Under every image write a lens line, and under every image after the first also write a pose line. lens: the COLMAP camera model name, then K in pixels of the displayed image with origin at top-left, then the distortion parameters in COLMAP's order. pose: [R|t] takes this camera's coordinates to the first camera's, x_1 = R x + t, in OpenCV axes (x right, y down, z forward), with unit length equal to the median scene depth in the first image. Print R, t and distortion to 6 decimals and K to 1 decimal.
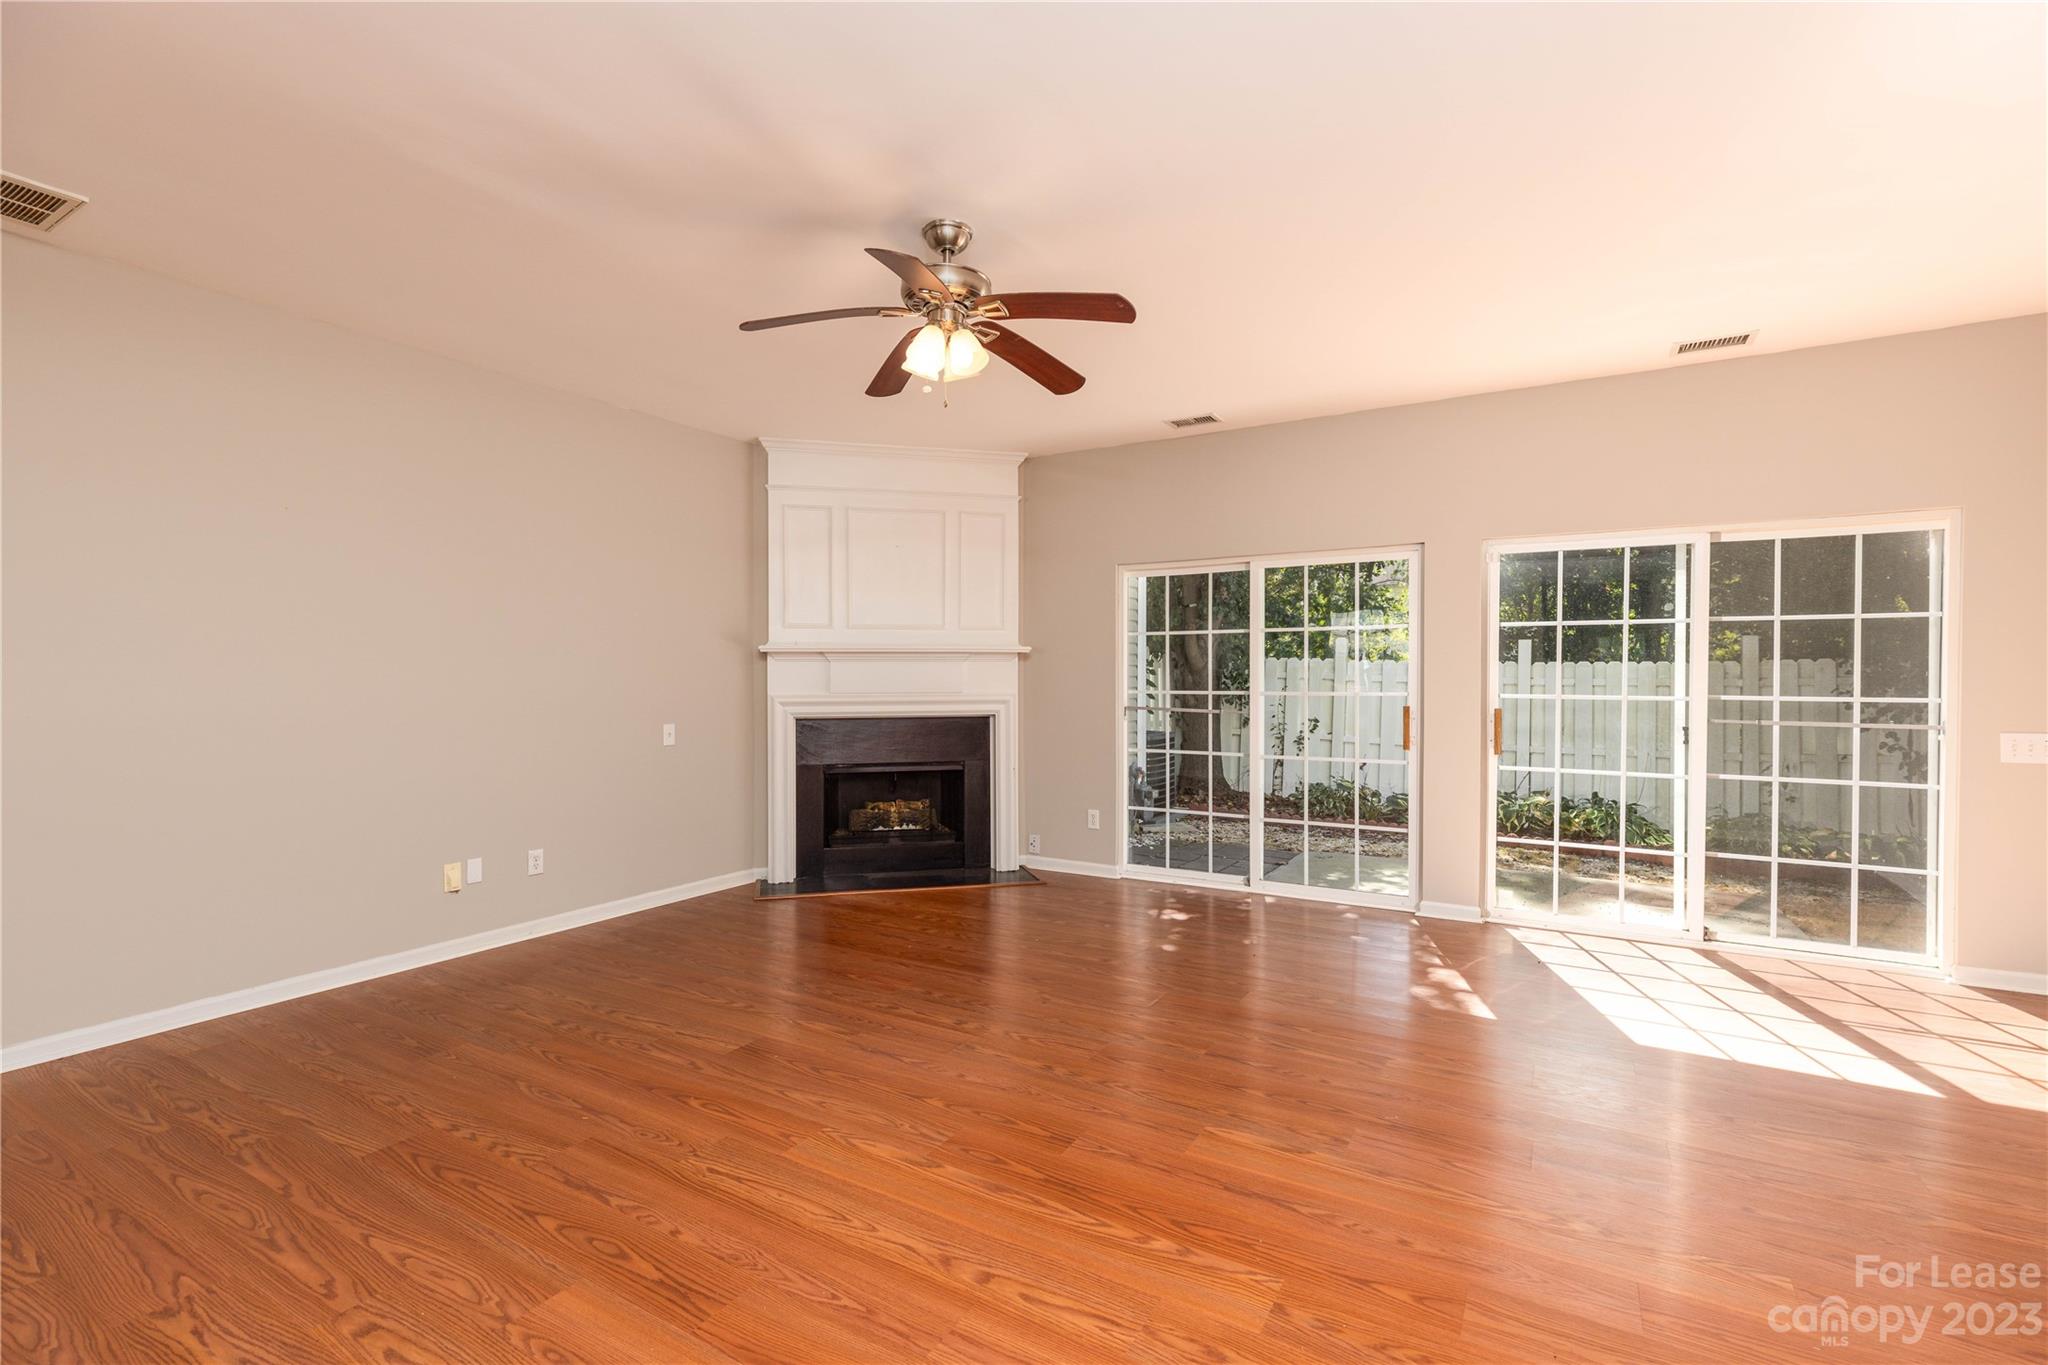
lens RADIAL K [[951.1, 0, 1019.1], [0, 951.1, 689.5], [0, 0, 1]] dist [0.000109, 0.000093]
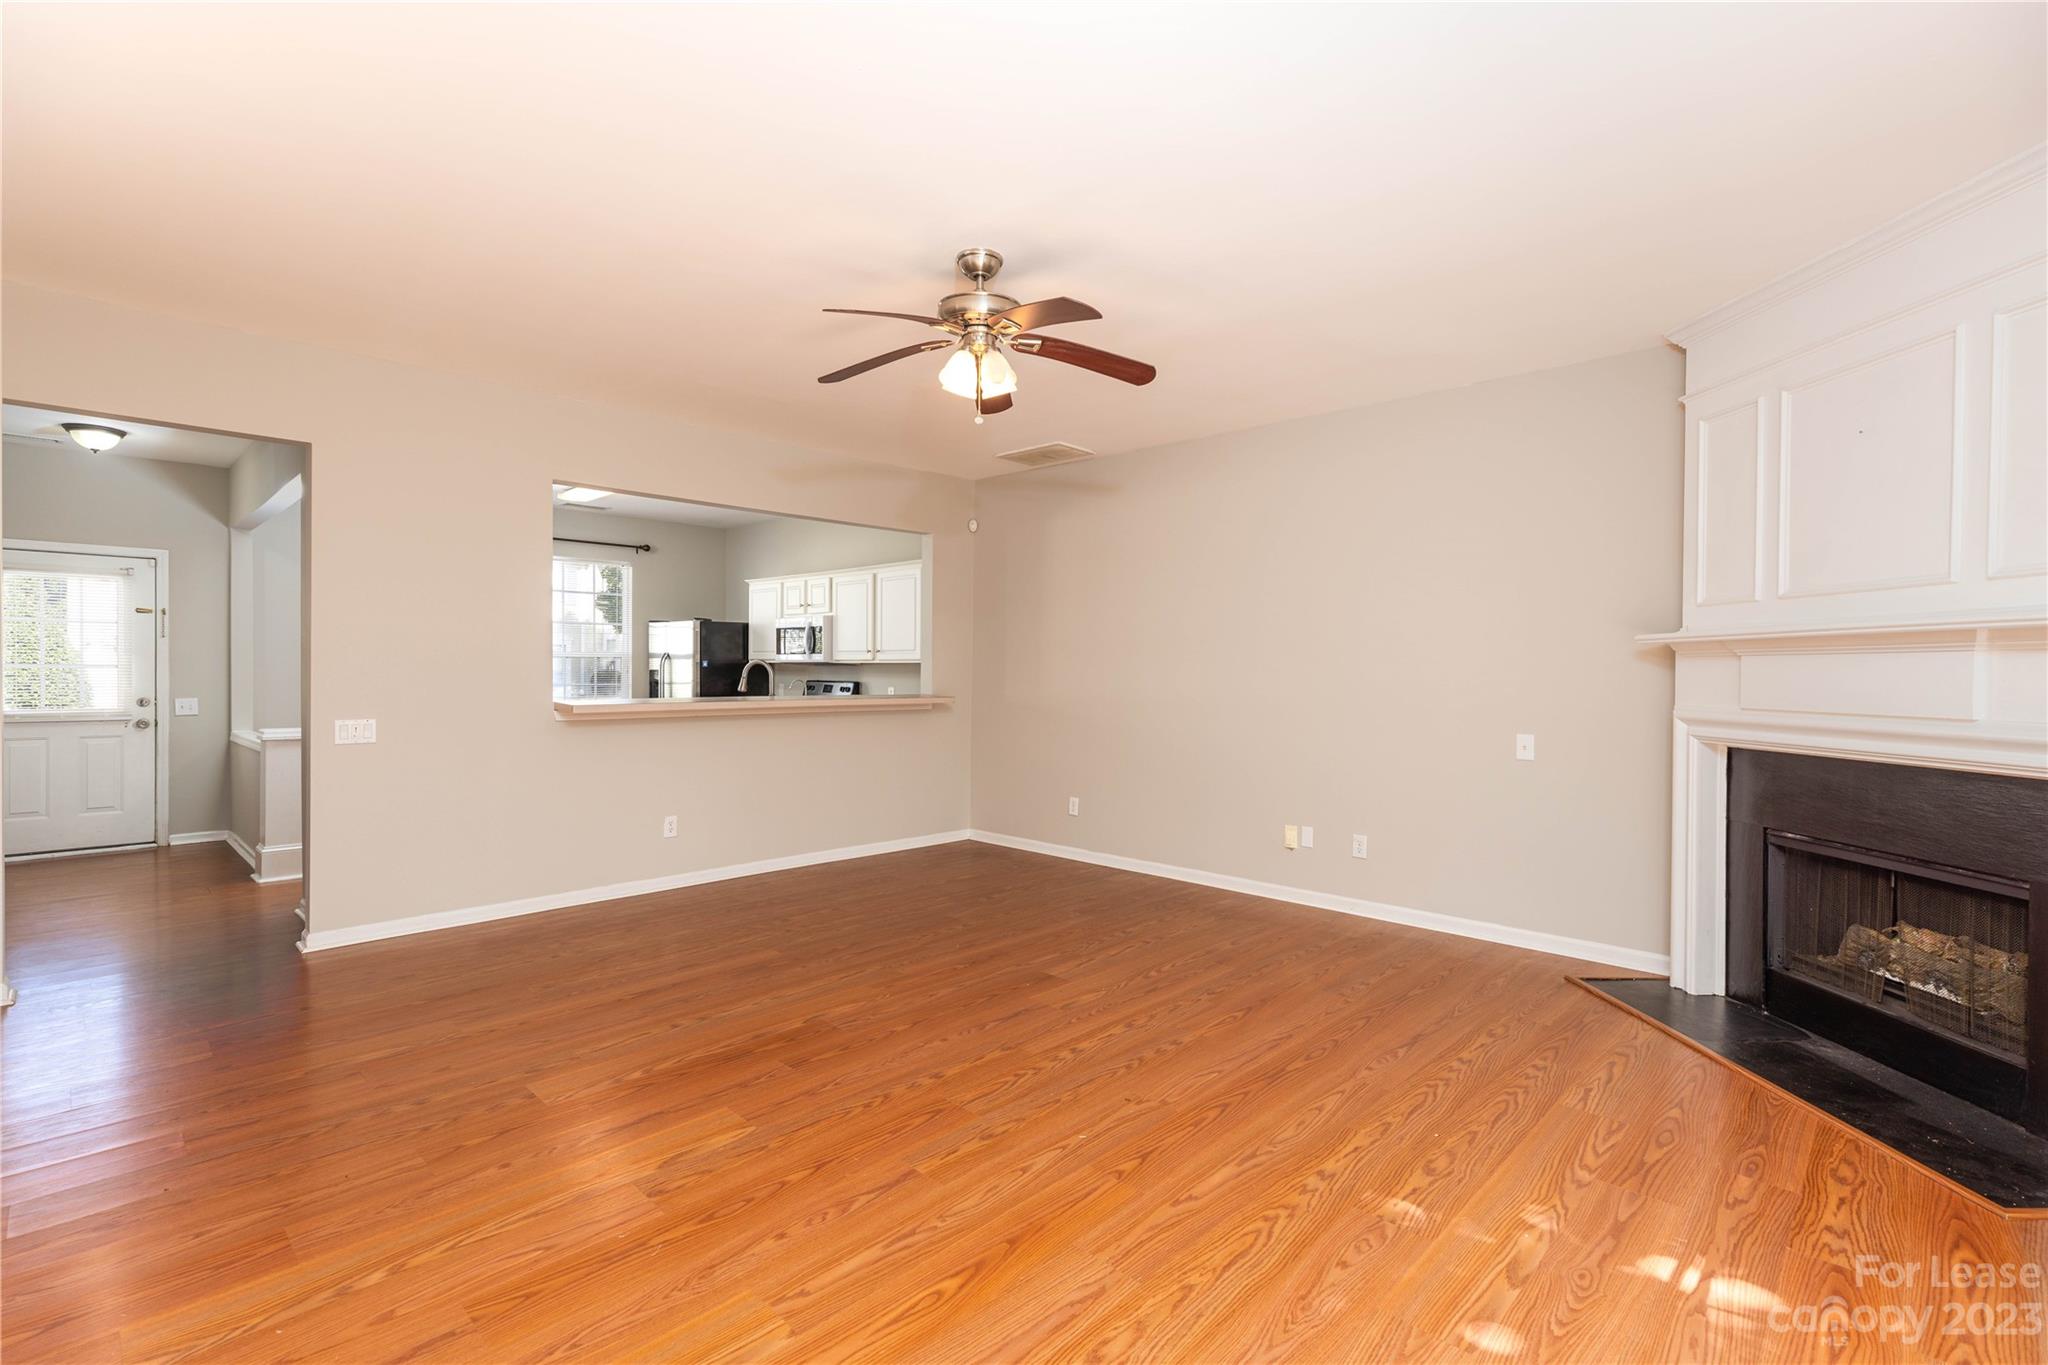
lens RADIAL K [[914.3, 0, 982.2], [0, 914.3, 677.0], [0, 0, 1]] dist [-0.000340, -0.000268]
pose [[-0.257715, 0.006370, -0.966200, 0.533768], [-0.022415, 0.999670, 0.012569, -0.013855], [0.965961, 0.024896, -0.257487, 0.739531]]
